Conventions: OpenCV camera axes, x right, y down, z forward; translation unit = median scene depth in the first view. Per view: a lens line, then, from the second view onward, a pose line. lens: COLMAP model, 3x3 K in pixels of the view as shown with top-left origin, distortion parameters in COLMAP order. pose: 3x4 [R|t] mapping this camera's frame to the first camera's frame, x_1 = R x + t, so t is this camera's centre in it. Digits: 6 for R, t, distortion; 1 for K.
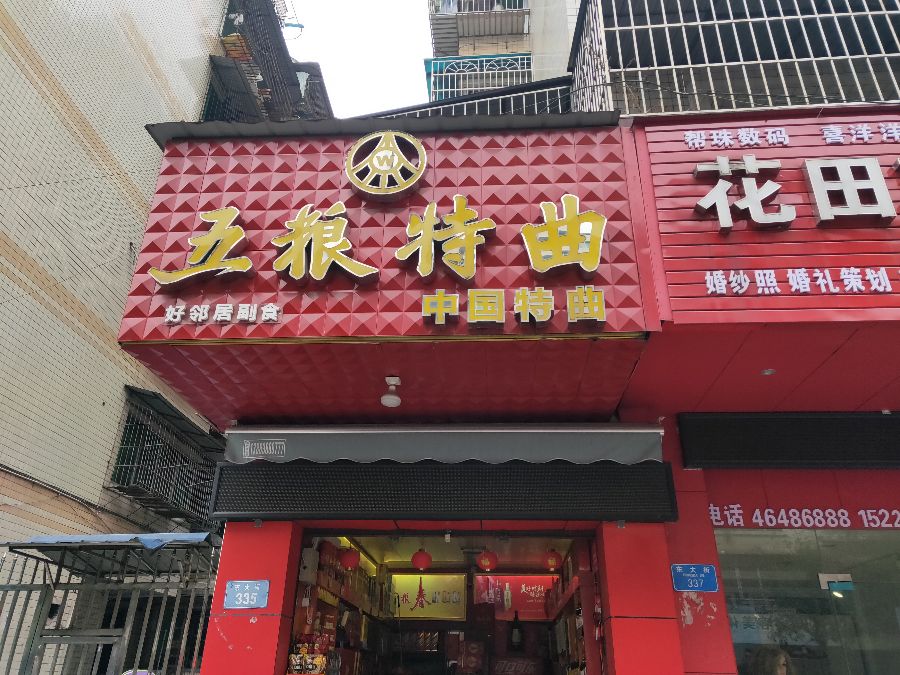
lens RADIAL K [[673.4, 0, 450.3], [0, 673.4, 333.1], [0, 0, 1]] dist [0.040484, -0.033272]
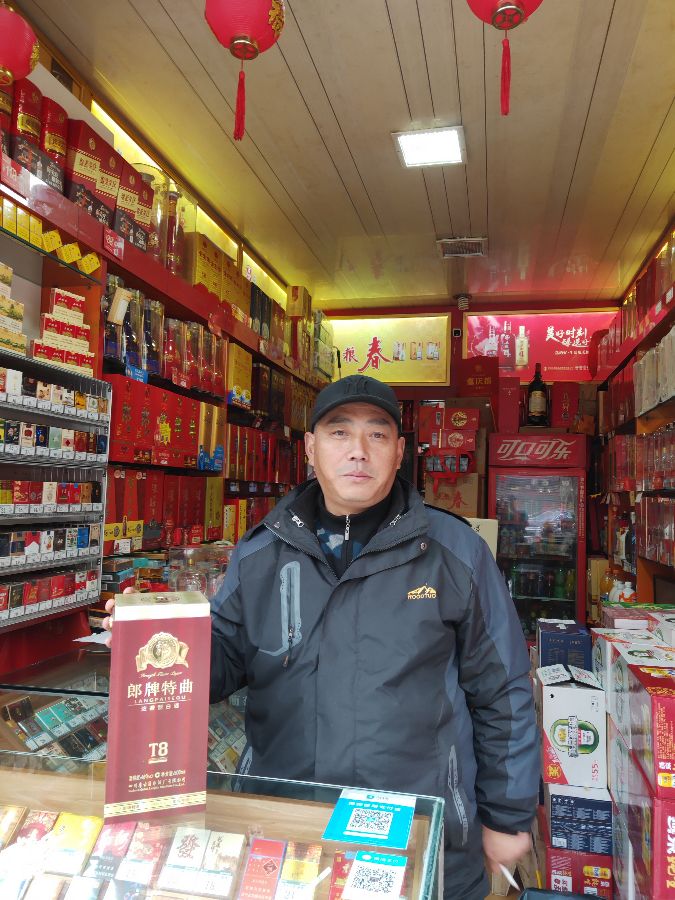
lens RADIAL K [[673.4, 0, 354.5], [0, 673.4, 448.2], [0, 0, 1]] dist [0.040484, -0.033272]
pose [[0.990018, 0.000186, -0.140944, 0.039648], [0.055137, 0.919793, 0.388510, 0.388033], [0.129711, -0.392403, 0.910601, 0.688794]]
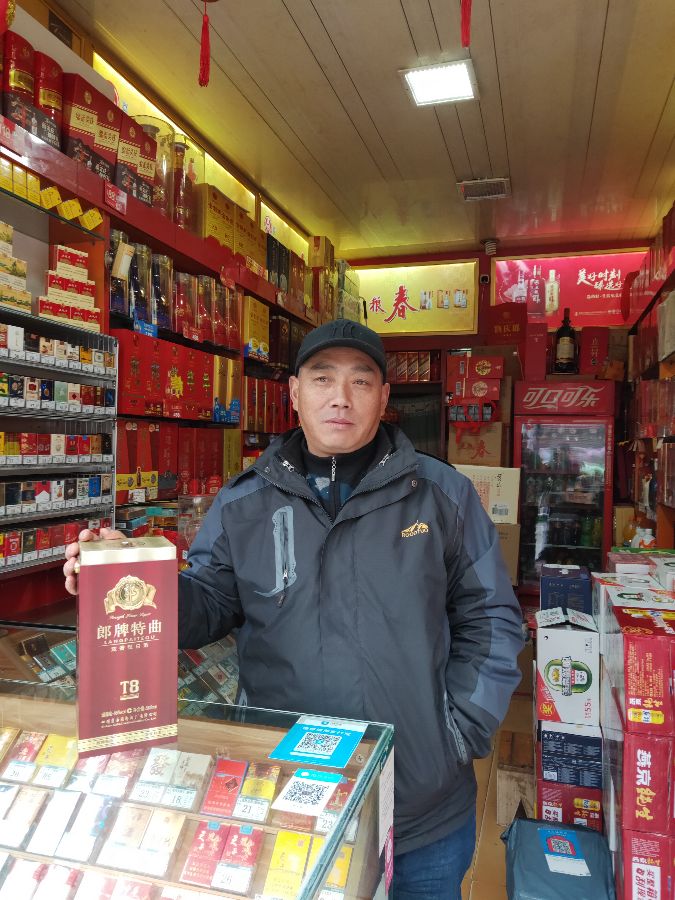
lens RADIAL K [[673.4, 0, 356.6], [0, 673.4, 448.6], [0, 0, 1]] dist [0.040484, -0.033272]
pose [[0.977899, -0.002471, -0.209065, 0.070741], [0.097638, 0.889599, 0.446184, 0.391135], [0.184882, -0.456736, 0.870179, 0.688265]]
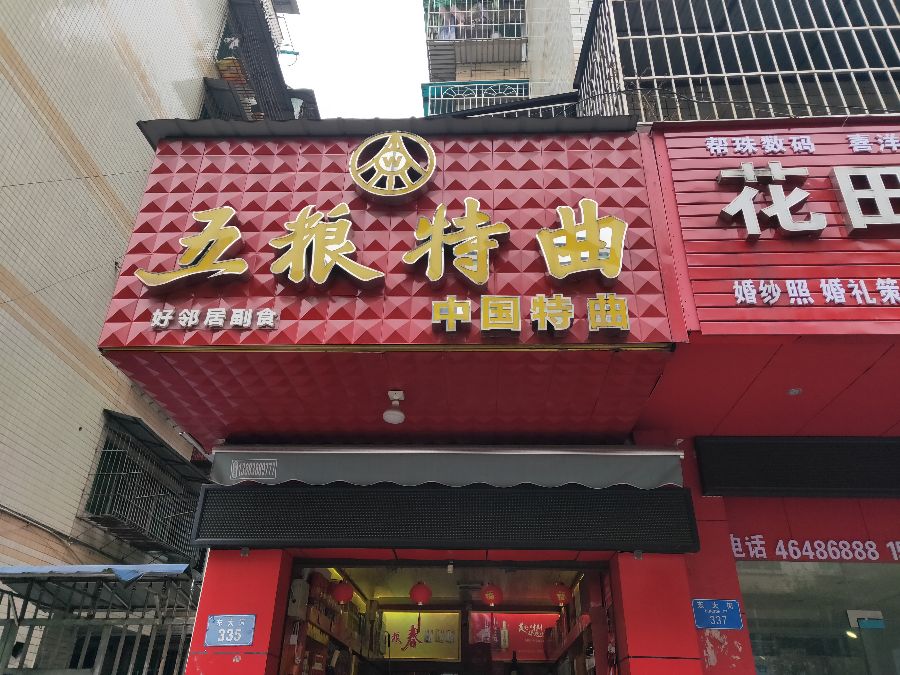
lens RADIAL K [[673.4, 0, 451.0], [0, 673.4, 333.3], [0, 0, 1]] dist [0.040484, -0.033272]
pose [[0.999662, 0.014016, 0.021915, -0.027638], [-0.012874, 0.998593, -0.051442, 0.028350], [-0.022606, 0.051142, 0.998436, 0.058633]]
